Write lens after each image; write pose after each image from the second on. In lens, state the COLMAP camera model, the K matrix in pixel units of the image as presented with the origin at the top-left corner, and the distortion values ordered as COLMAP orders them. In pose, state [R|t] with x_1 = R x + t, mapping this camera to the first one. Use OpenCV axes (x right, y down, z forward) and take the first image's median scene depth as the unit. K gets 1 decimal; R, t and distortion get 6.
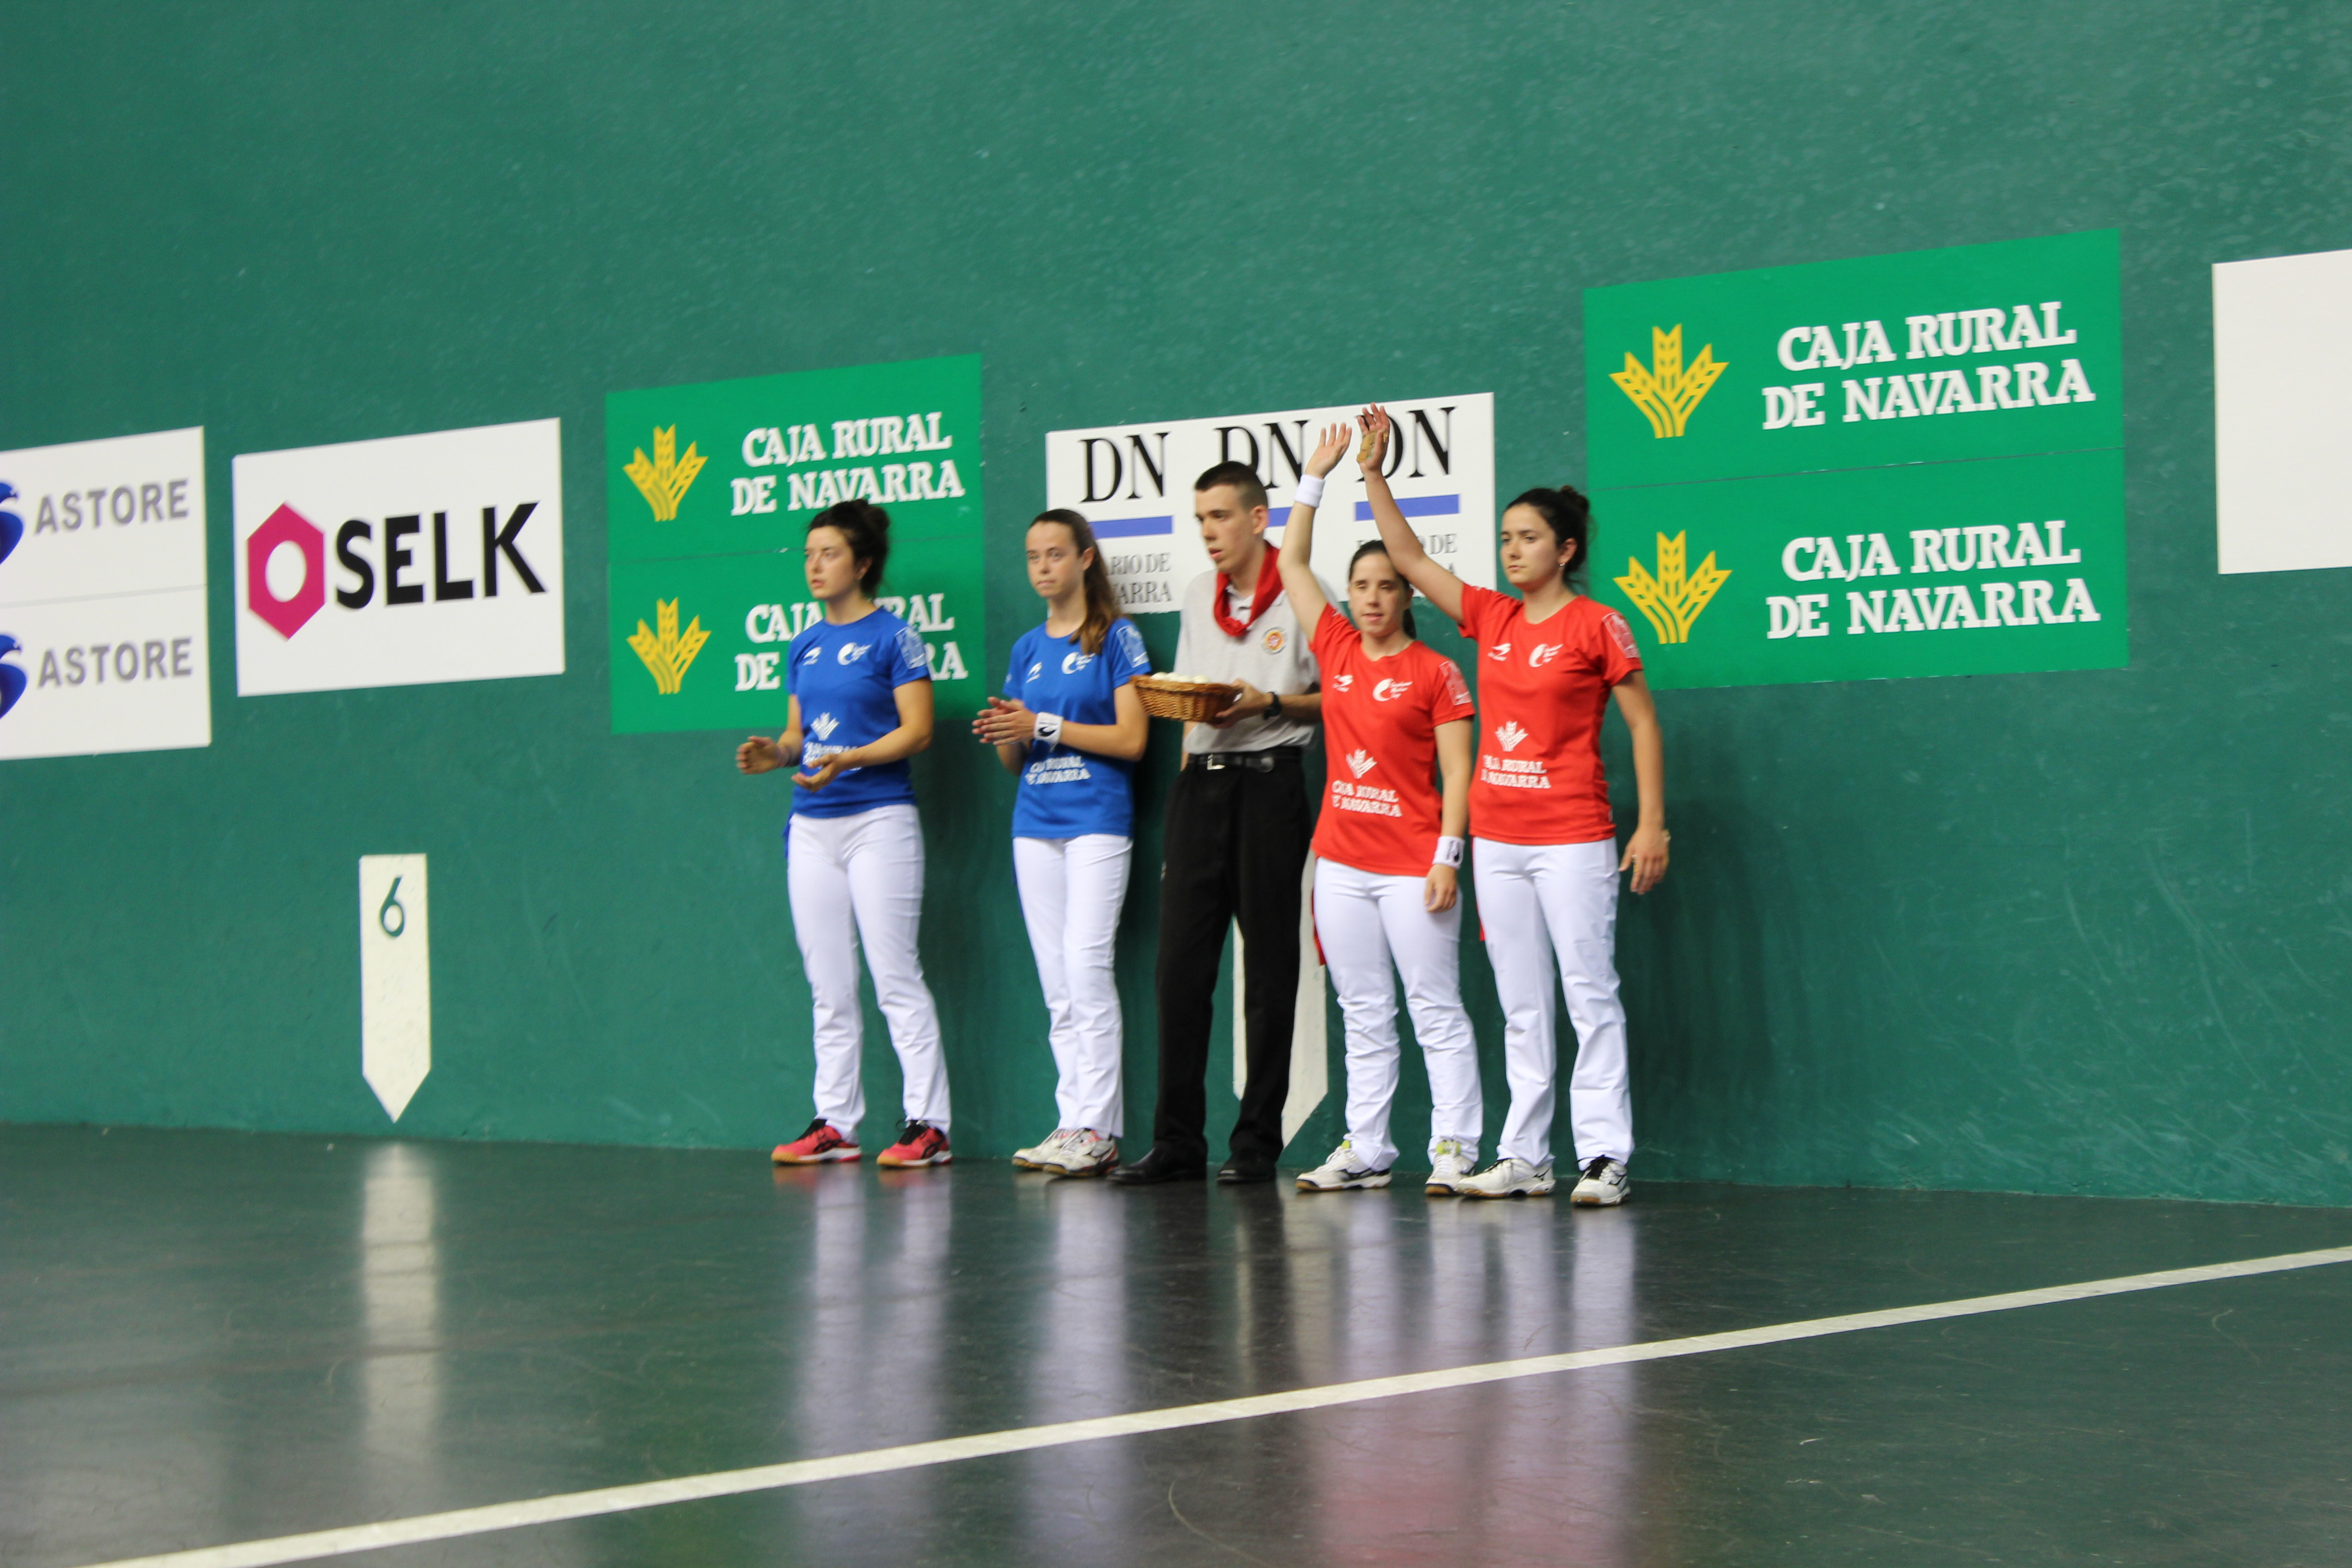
lens RADIAL K [[5030.6, 0, 1175.7], [0, 5030.6, 794.0], [0, 0, 1]] dist [0.031436, 0.194737]
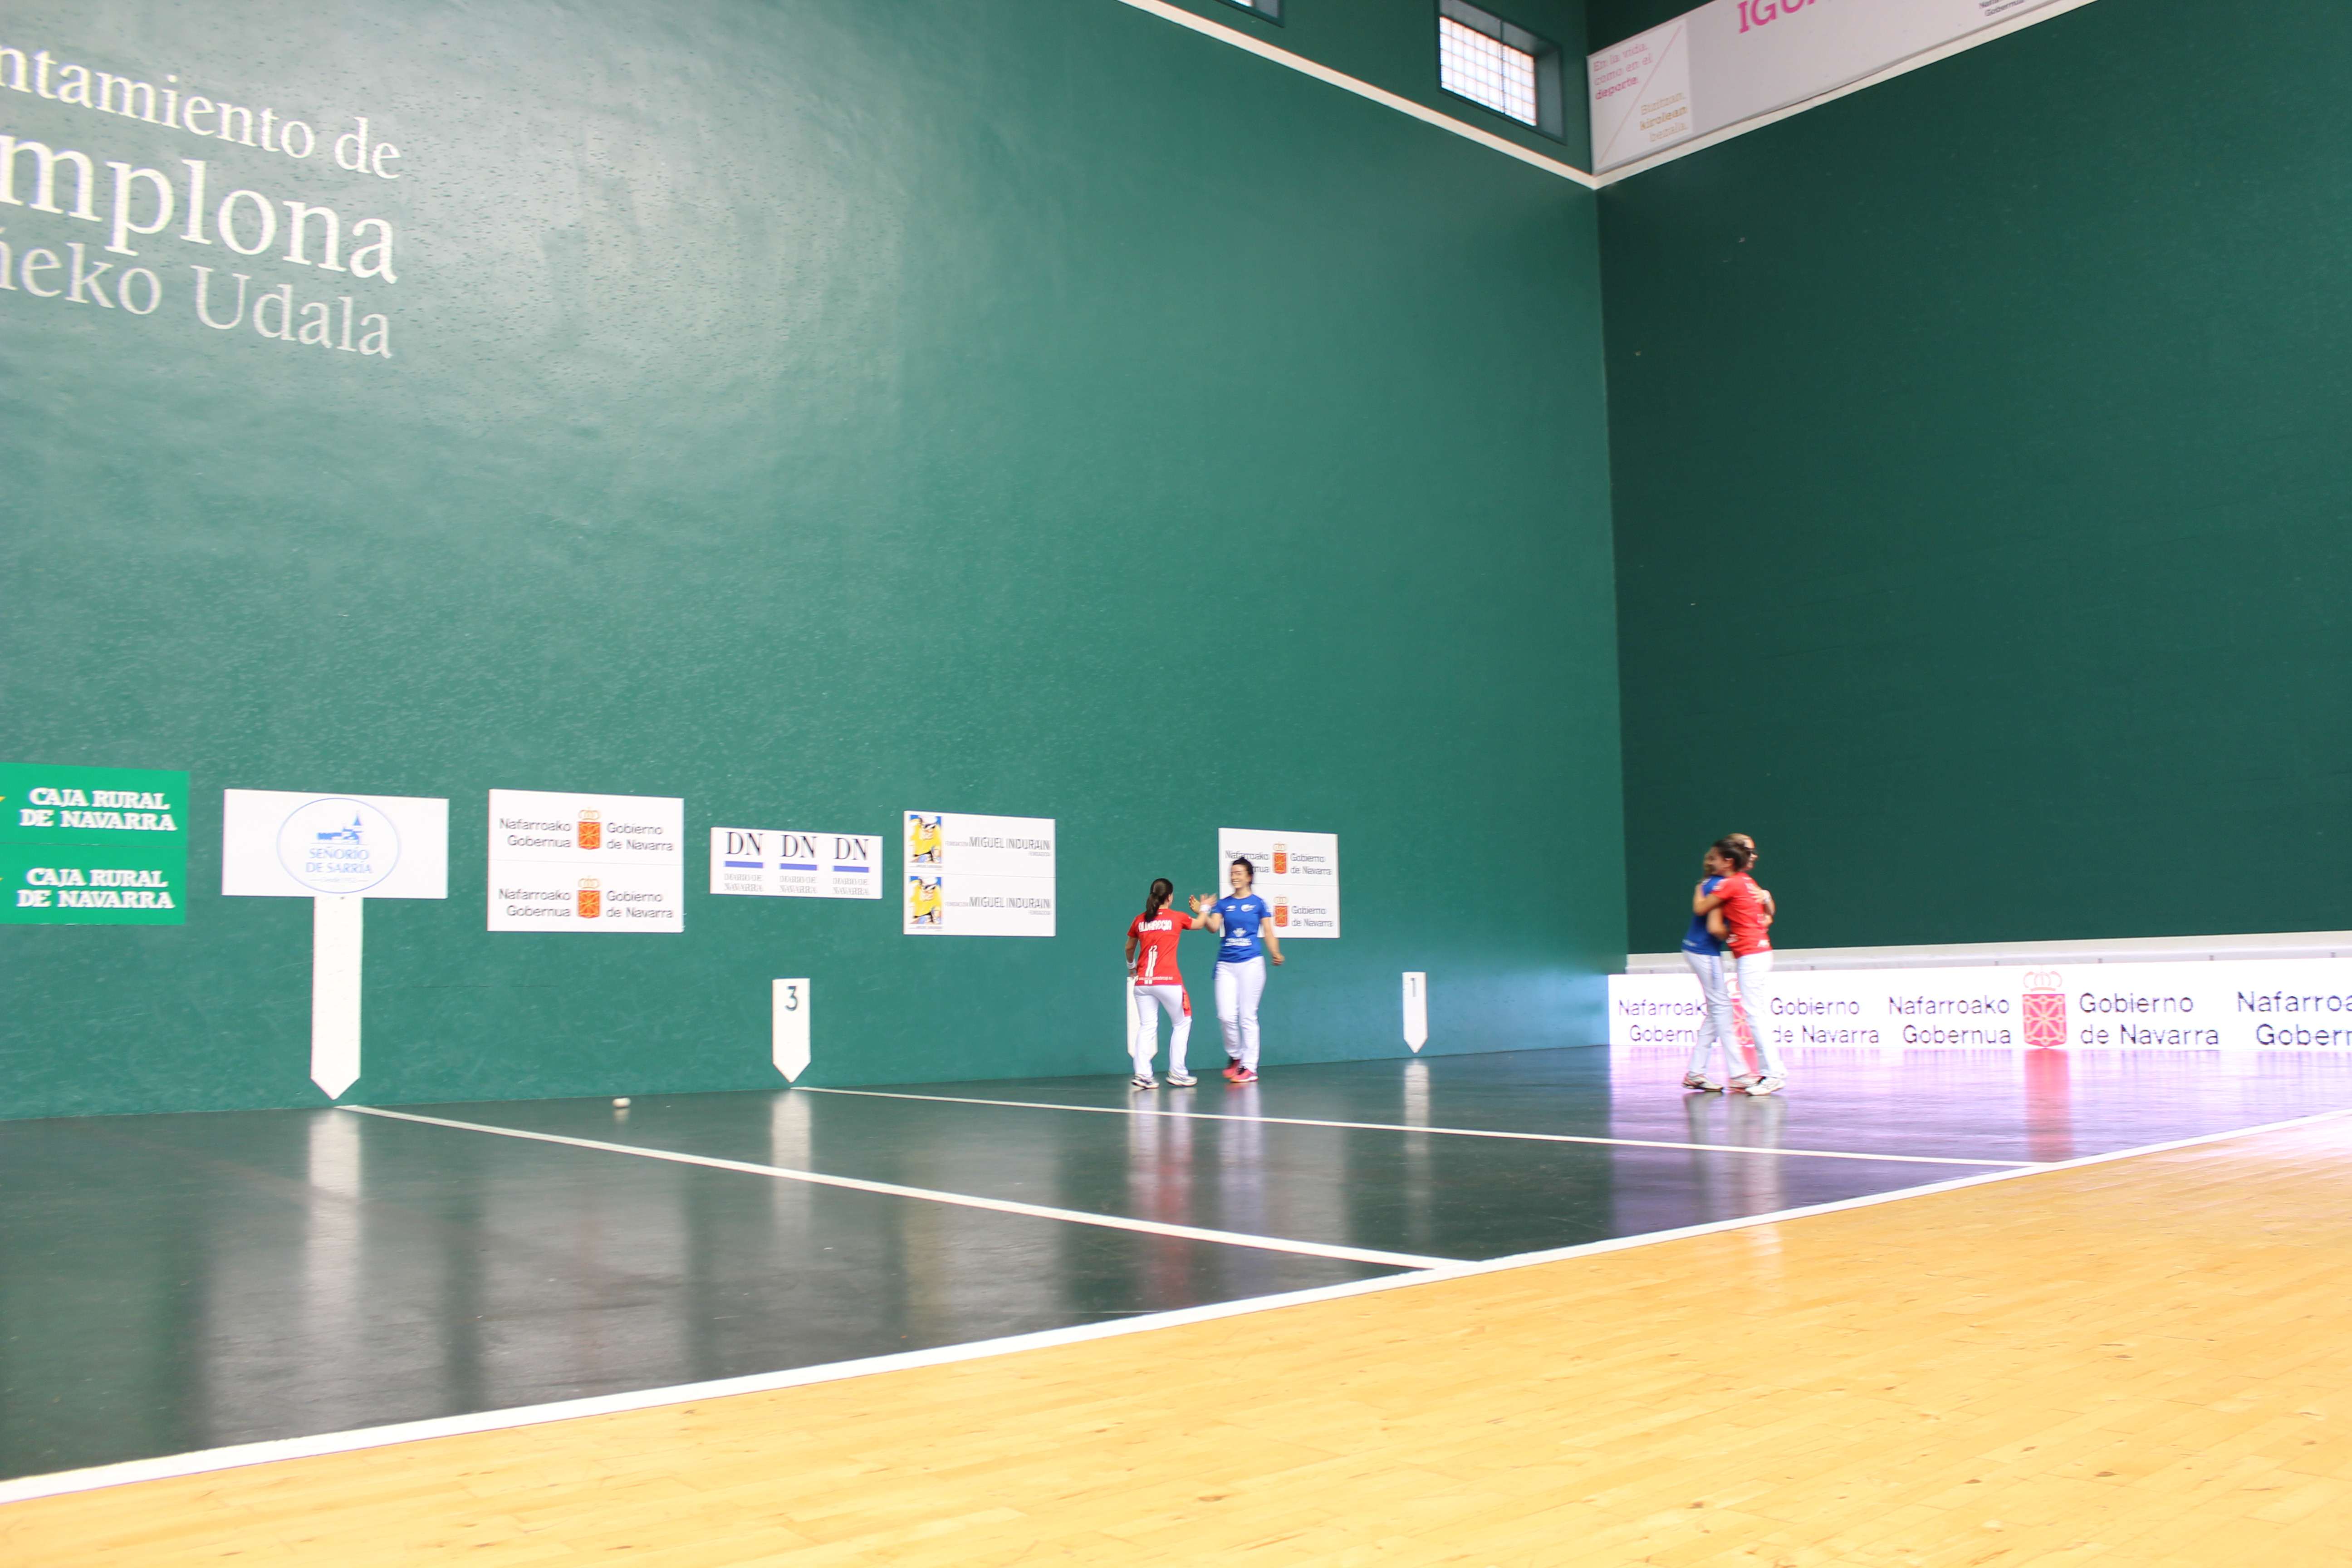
lens RADIAL K [[1982.3, 0, 1189.7], [0, 1982.3, 782.1], [0, 0, 1]] dist [-0.163384, 0.159581]
pose [[0.150967, 0.109099, 0.982500, -0.730466], [-0.003415, 0.993943, -0.109845, 0.010713], [-0.988533, 0.013228, 0.150425, 0.249151]]
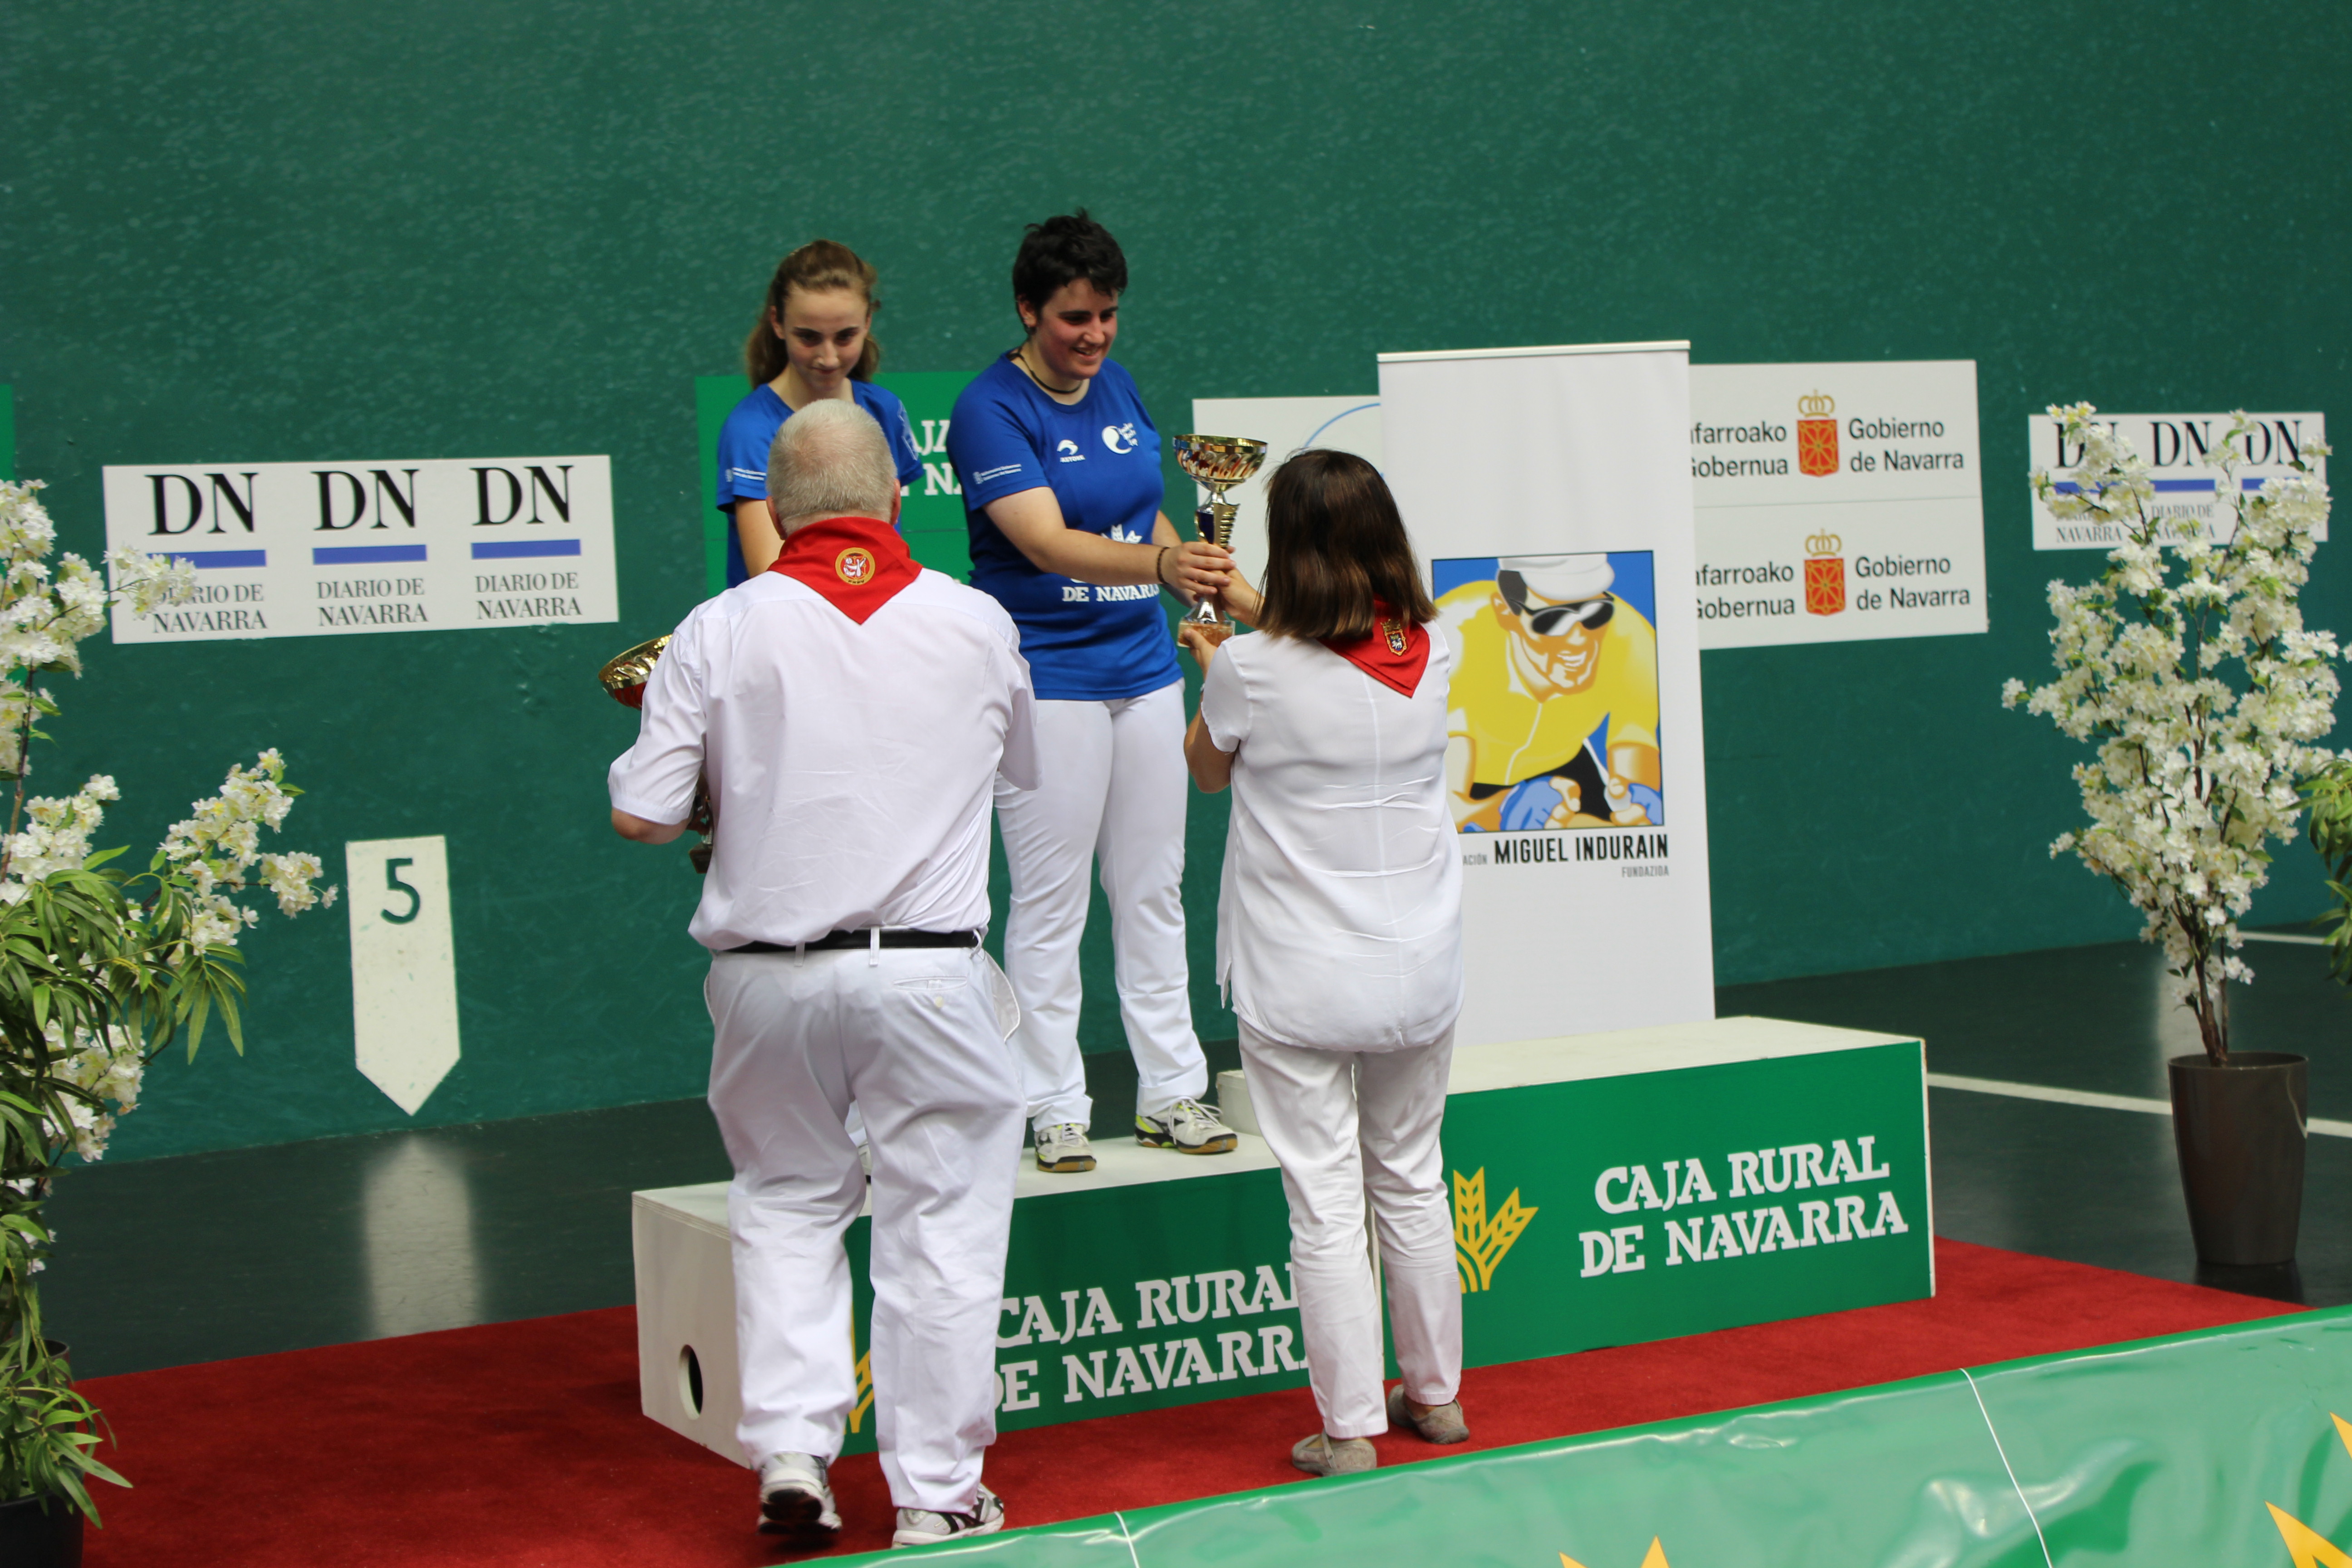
lens RADIAL K [[3699.0, 0, 1181.6], [0, 3699.0, 787.5], [0, 0, 1]] dist [-0.030441, 0.159134]
pose [[0.351938, -0.044556, 0.934962, -0.723002], [0.029185, 0.998903, 0.036617, -0.029073], [-0.935568, 0.014400, 0.352852, 0.565505]]
